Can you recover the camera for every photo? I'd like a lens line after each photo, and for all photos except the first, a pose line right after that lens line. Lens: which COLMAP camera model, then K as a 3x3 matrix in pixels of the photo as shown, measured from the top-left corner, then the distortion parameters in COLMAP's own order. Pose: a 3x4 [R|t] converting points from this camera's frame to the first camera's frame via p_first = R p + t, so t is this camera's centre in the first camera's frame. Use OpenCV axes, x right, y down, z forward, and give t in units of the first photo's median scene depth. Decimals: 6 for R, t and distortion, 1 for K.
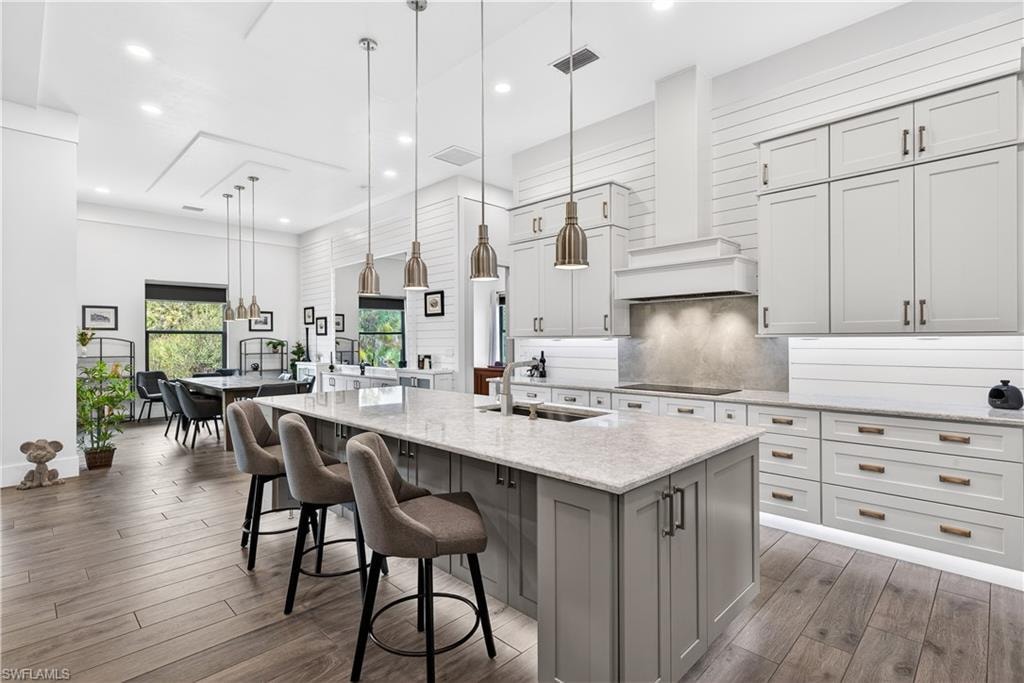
lens RADIAL K [[493.3, 0, 511.2], [0, 493.3, 344.7], [0, 0, 1]] dist [0.000157, -0.000005]
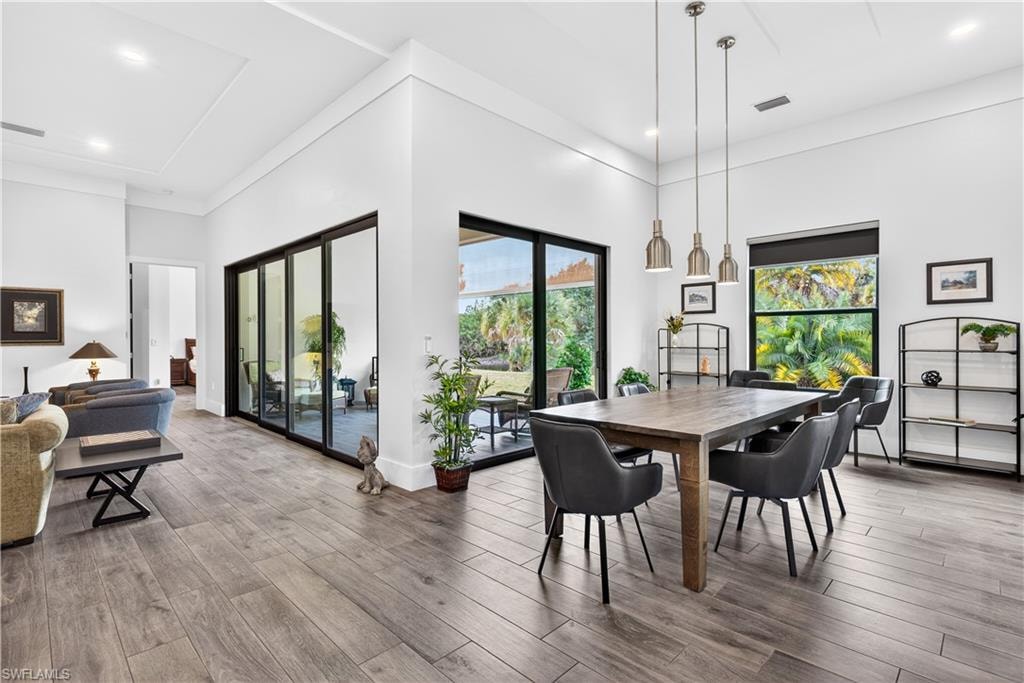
lens RADIAL K [[482.5, 0, 516.3], [0, 482.5, 340.9], [0, 0, 1]] dist [-0.002147, -0.000363]
pose [[0.000007, 0.012683, -0.999920, -0.052925], [-0.002489, 0.999916, 0.012683, 0.003980], [0.999997, 0.002489, 0.000038, 0.598552]]
